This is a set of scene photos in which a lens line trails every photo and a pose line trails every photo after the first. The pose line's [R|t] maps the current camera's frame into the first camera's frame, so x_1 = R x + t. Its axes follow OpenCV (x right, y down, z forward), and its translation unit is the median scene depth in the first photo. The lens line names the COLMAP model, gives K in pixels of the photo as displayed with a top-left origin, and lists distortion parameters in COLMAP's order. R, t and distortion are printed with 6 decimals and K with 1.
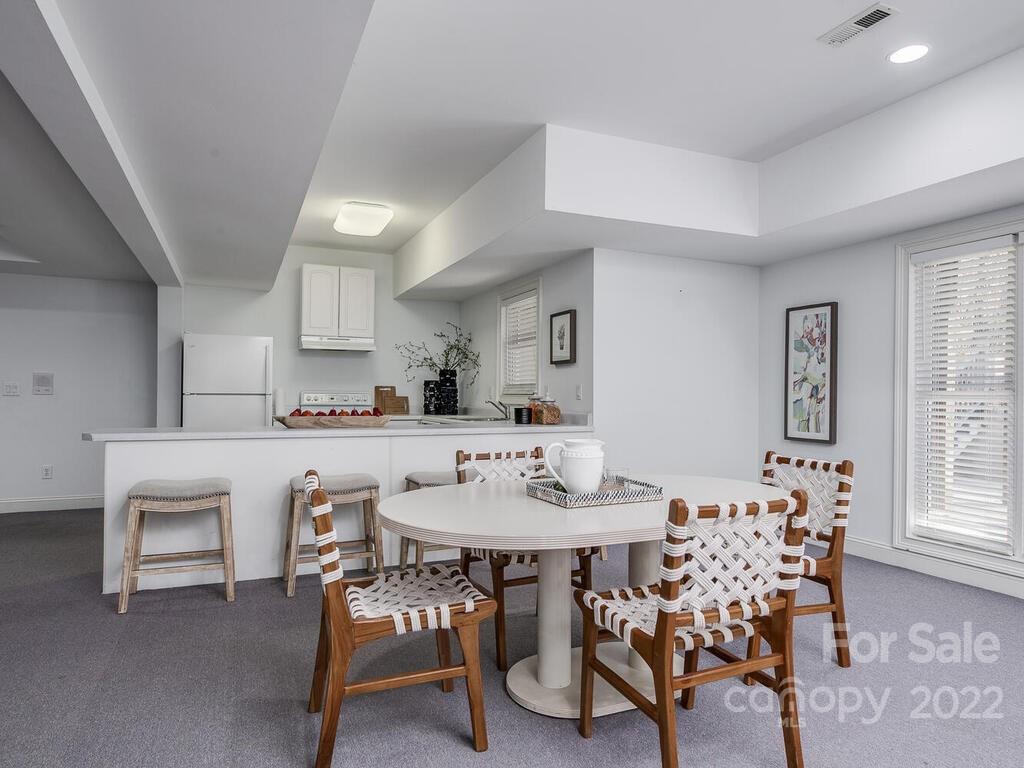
lens RADIAL K [[625.8, 0, 513.1], [0, 625.8, 388.7], [0, 0, 1]] dist [0.001859, 0.000887]
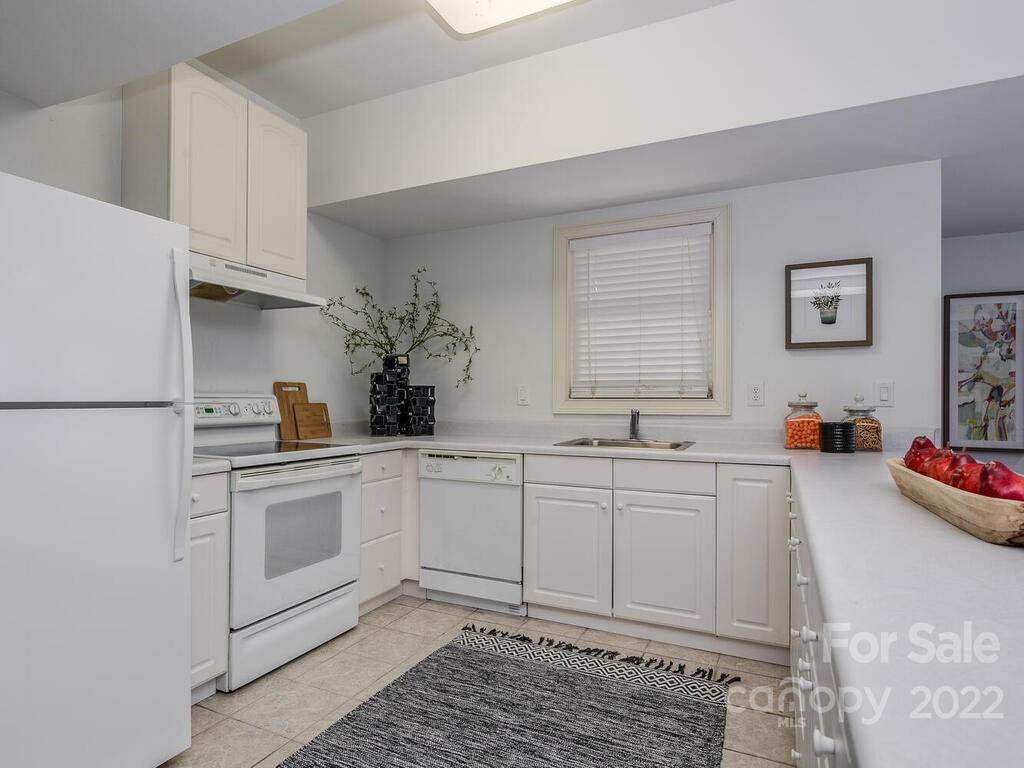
lens RADIAL K [[583.4, 0, 508.3], [0, 583.4, 387.0], [0, 0, 1]] dist [0.002718, 0.000358]
pose [[0.767297, 0.003287, 0.641283, -0.541389], [-0.002649, 0.999995, -0.001956, -0.000476], [-0.641286, -0.000197, 0.767302, 0.796504]]
